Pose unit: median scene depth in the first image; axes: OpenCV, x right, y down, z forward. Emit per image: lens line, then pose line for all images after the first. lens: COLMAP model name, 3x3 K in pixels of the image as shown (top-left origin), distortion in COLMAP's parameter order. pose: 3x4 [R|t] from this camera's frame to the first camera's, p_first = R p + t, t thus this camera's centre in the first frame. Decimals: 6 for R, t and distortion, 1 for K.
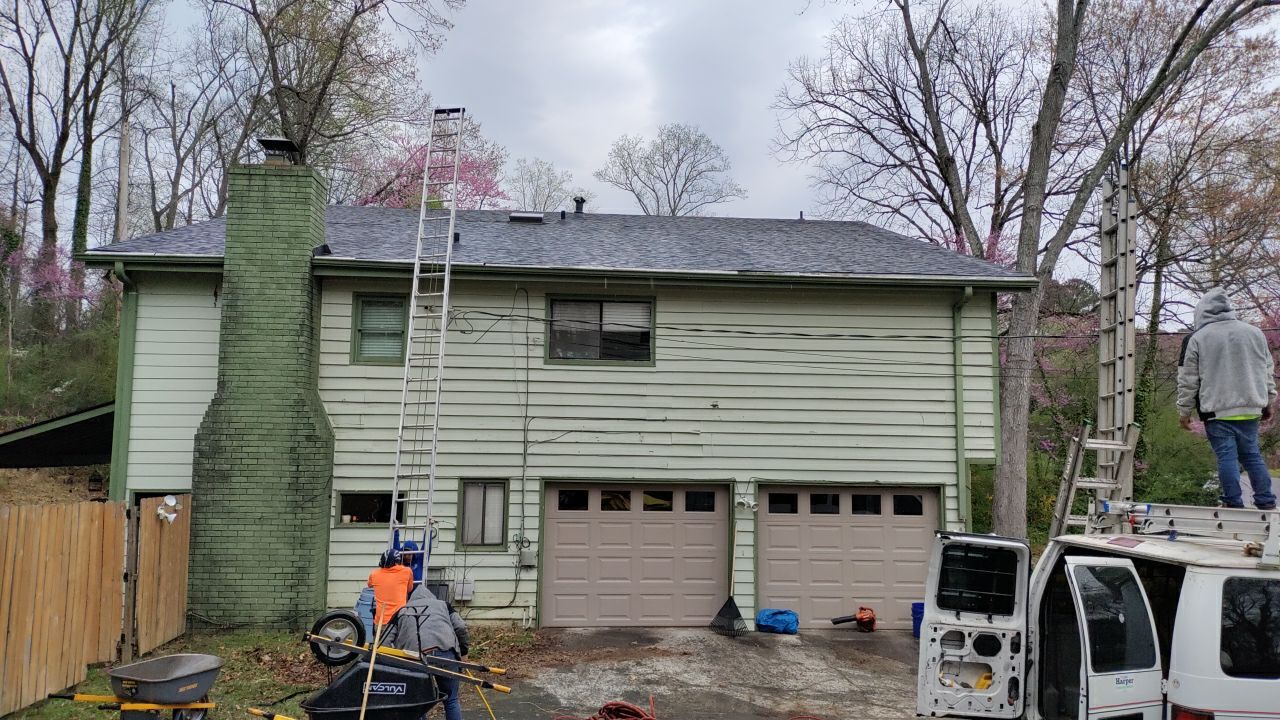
lens RADIAL K [[934.9, 0, 643.5], [0, 934.9, 356.8], [0, 0, 1]] dist [0.074164, -0.100227]
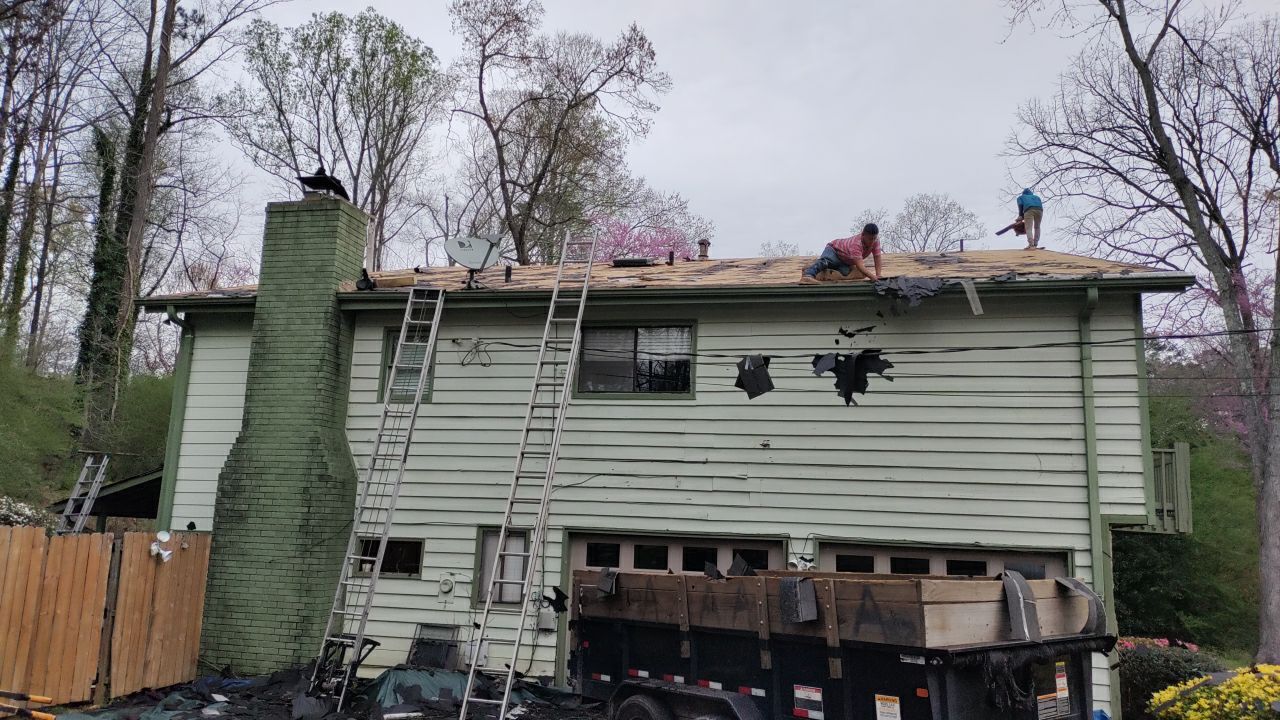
lens RADIAL K [[934.9, 0, 643.5], [0, 934.9, 356.8], [0, 0, 1]] dist [0.074164, -0.100227]
pose [[0.958097, -0.032272, -0.284621, 0.219587], [0.004670, 0.995261, -0.097129, 0.056282], [0.286407, 0.091730, 0.953707, 0.170590]]
